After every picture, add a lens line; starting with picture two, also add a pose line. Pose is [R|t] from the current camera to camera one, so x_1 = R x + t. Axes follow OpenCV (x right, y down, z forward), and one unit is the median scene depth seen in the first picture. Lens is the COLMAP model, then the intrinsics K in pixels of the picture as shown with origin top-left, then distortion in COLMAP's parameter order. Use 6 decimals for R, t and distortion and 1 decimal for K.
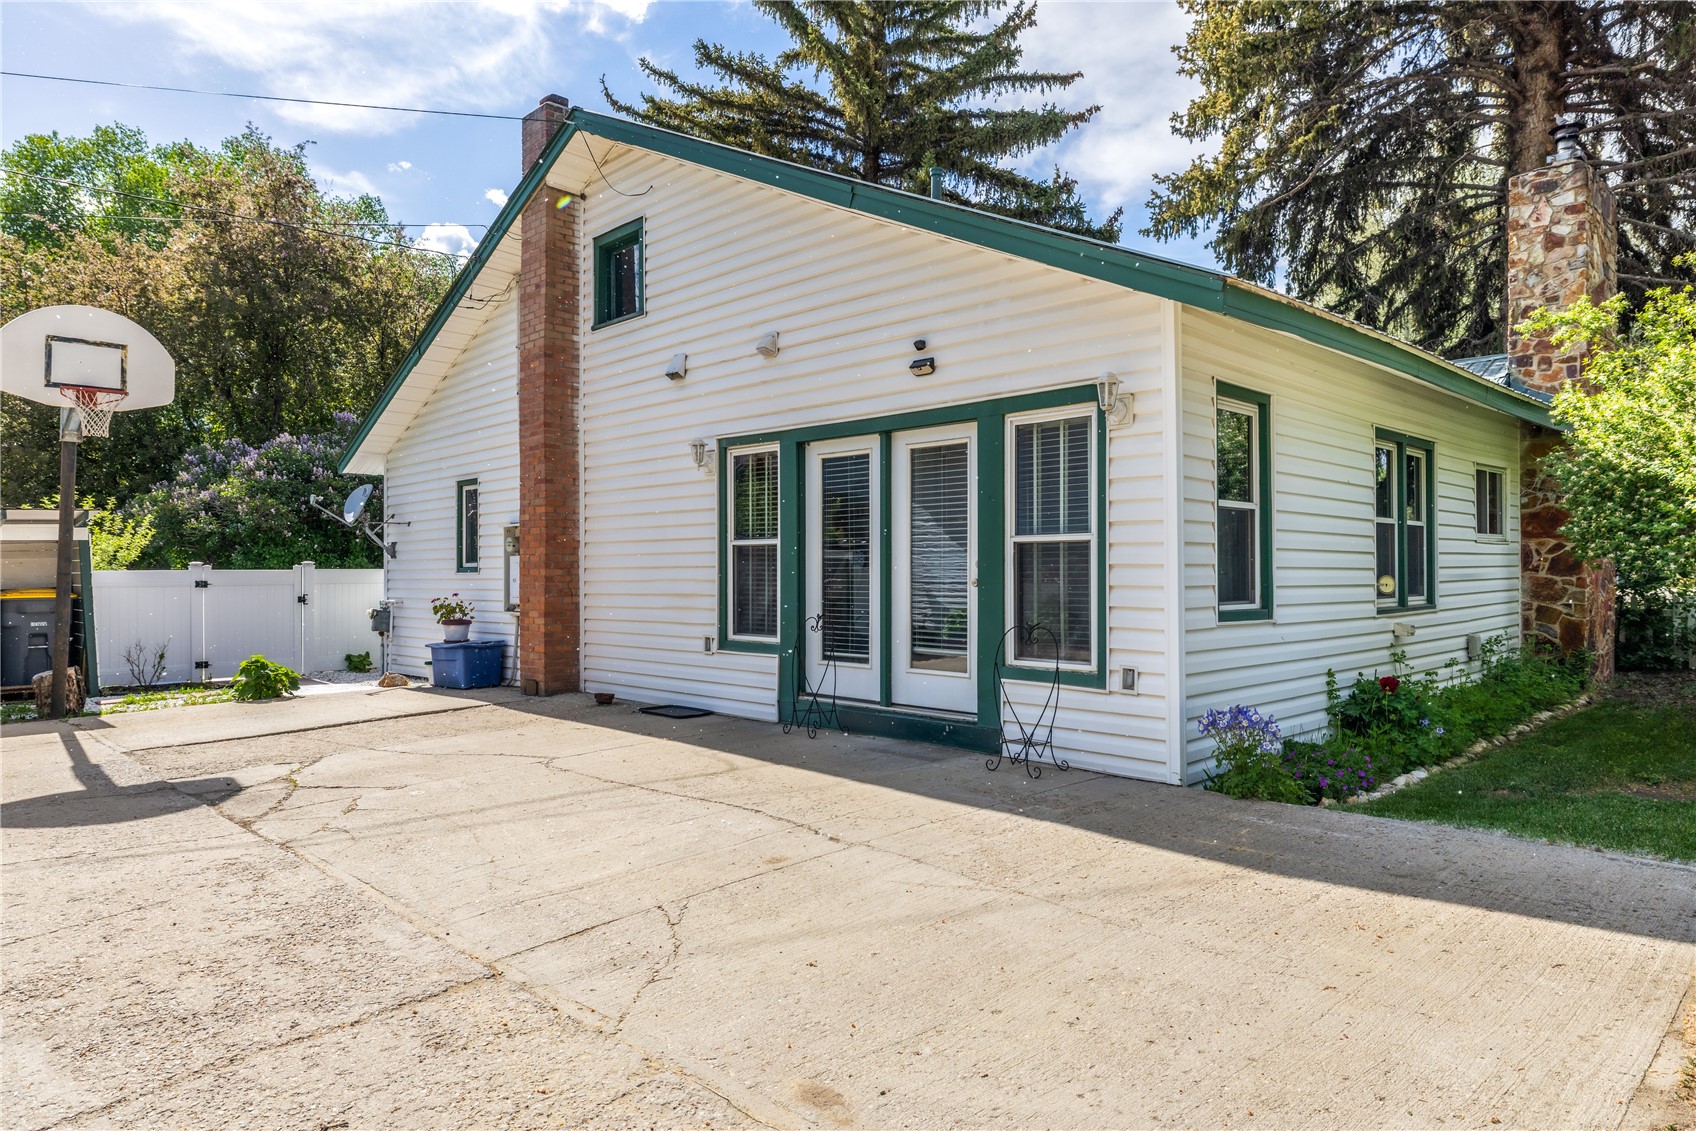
lens RADIAL K [[1046.7, 0, 848.0], [0, 1046.7, 565.5], [0, 0, 1]] dist [0.001460, -0.000629]
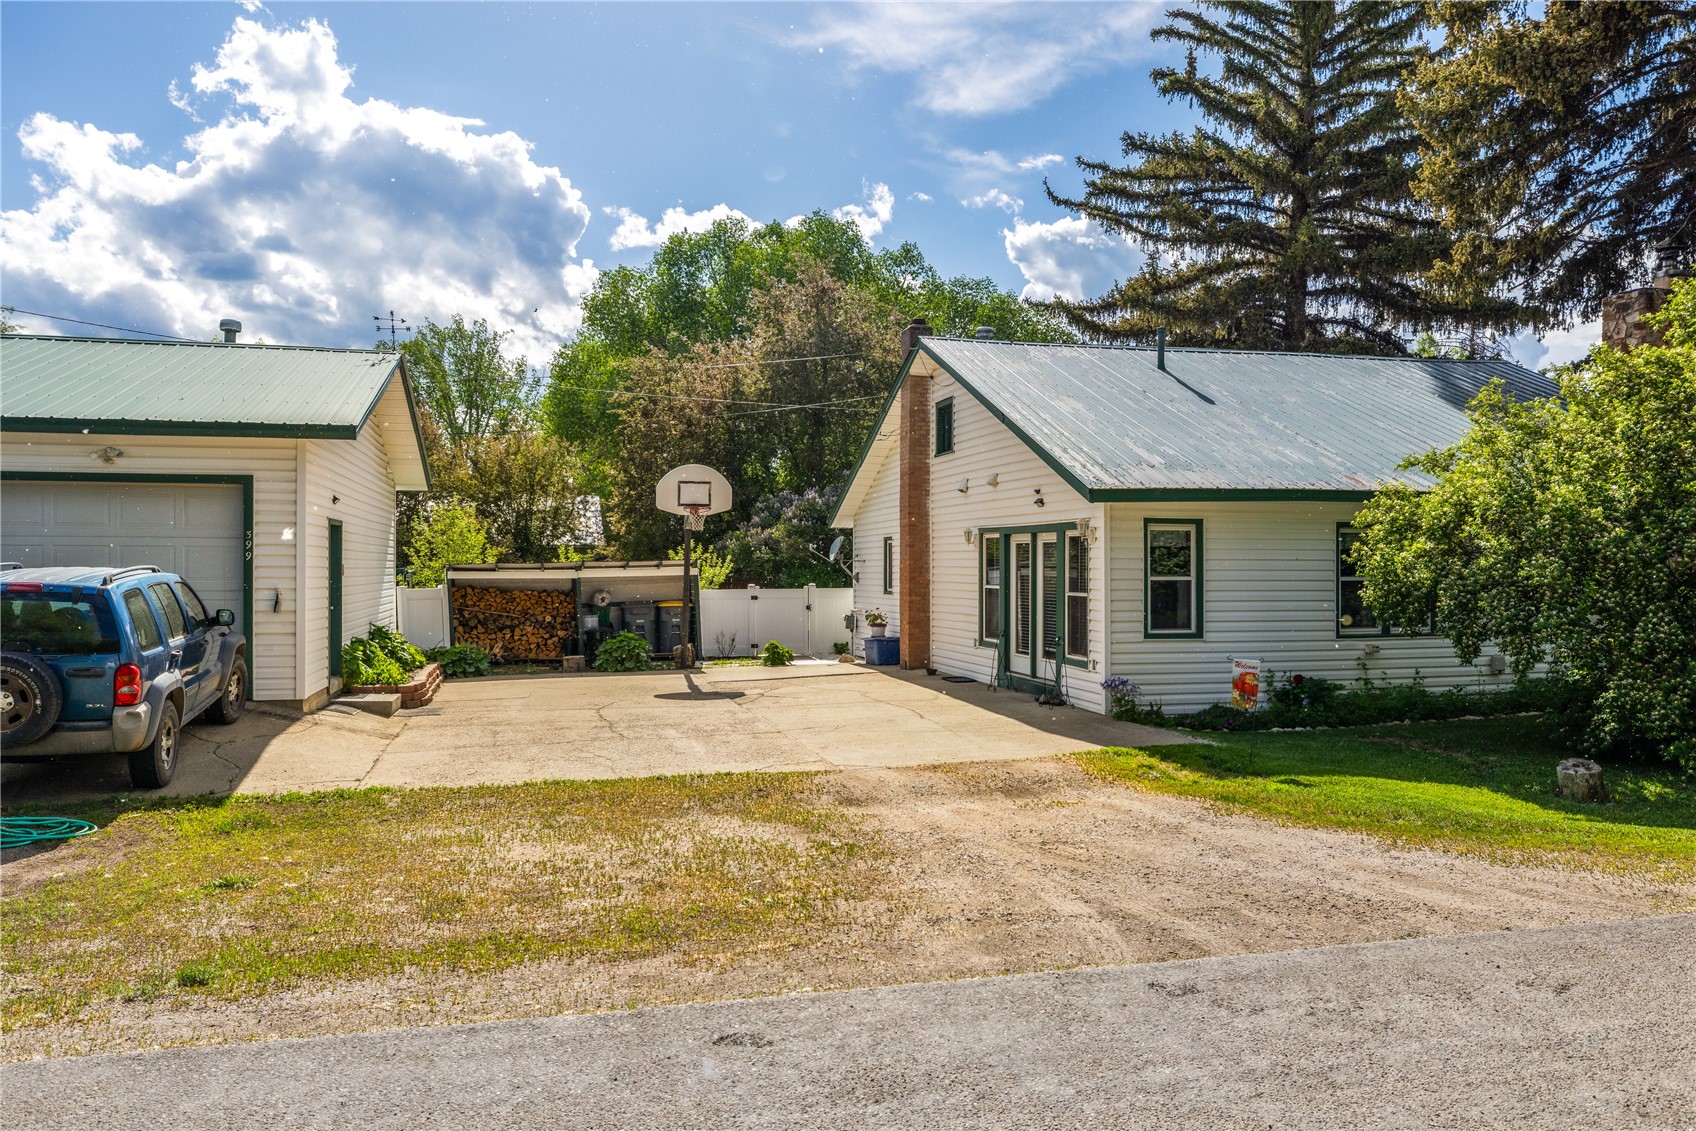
lens RADIAL K [[1195.6, 0, 848.0], [0, 1195.6, 565.5], [0, 0, 1]] dist [0.001763, 0.000987]
pose [[0.869228, 0.003319, -0.494400, 0.555695], [0.000532, 0.999971, 0.007648, -0.058602], [0.494411, -0.006911, 0.869201, -0.712311]]
